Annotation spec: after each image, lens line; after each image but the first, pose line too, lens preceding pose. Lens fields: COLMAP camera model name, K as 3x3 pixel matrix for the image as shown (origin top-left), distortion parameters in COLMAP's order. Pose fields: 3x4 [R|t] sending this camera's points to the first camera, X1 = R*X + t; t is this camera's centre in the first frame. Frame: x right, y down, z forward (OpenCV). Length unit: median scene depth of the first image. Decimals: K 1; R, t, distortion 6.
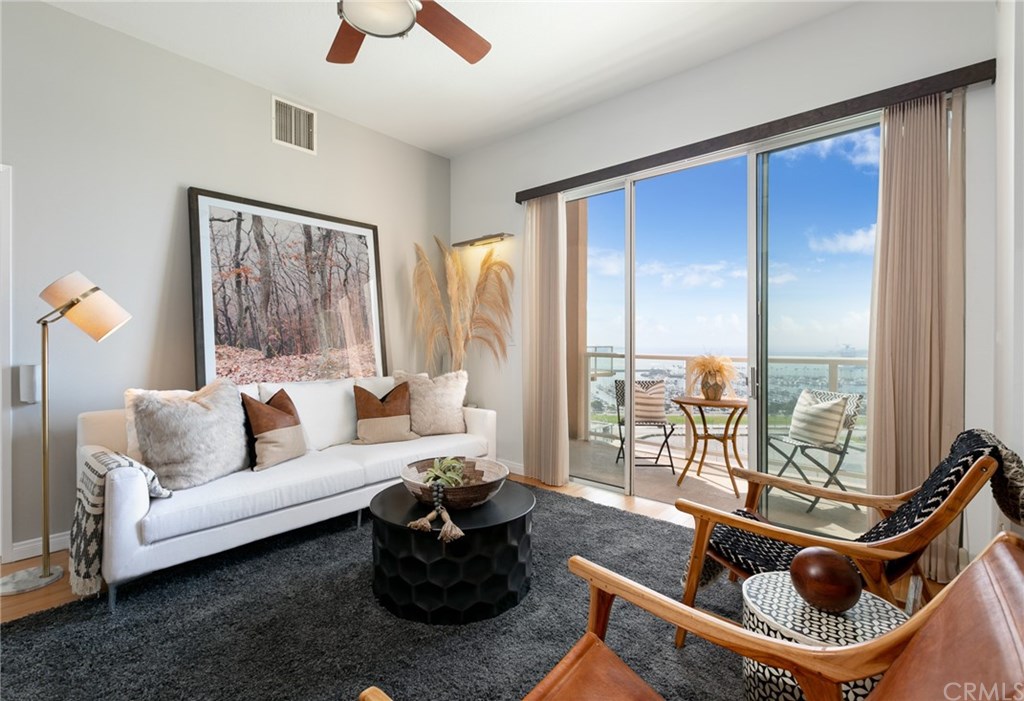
lens RADIAL K [[475.6, 0, 512.0], [0, 475.6, 350.5], [0, 0, 1]] dist [0.000709, -0.000046]
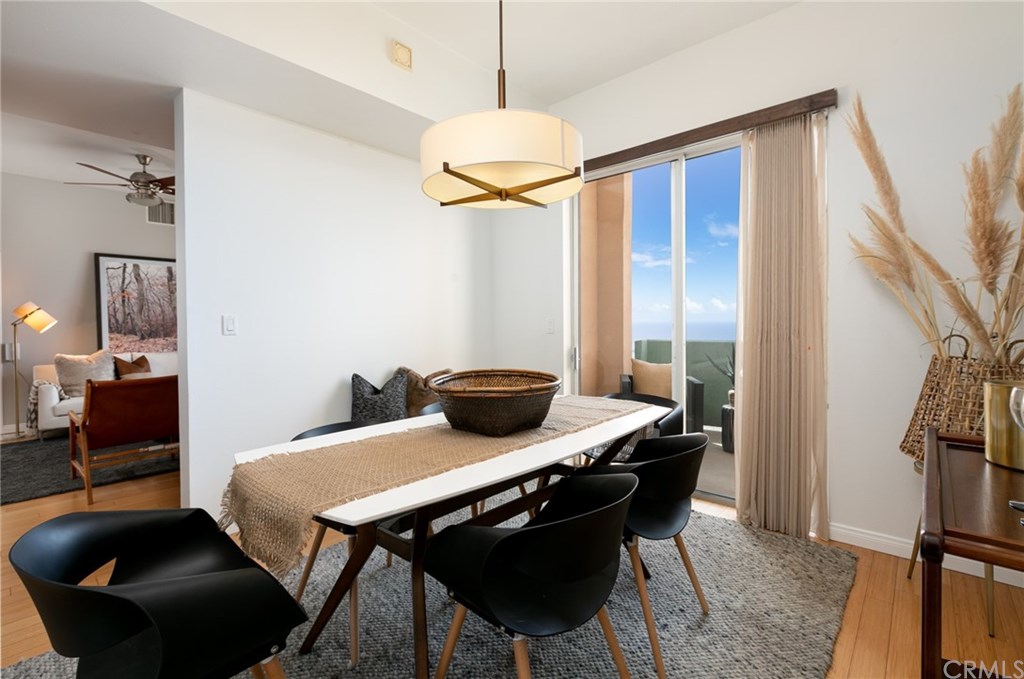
lens RADIAL K [[458.6, 0, 512.0], [0, 458.6, 339.5], [0, 0, 1]] dist [0.000341, 0.000143]
pose [[0.999937, -0.004960, -0.010113, 1.031997], [0.005094, 0.999899, 0.013257, -0.001992], [0.010047, -0.013307, 0.999861, -0.855913]]
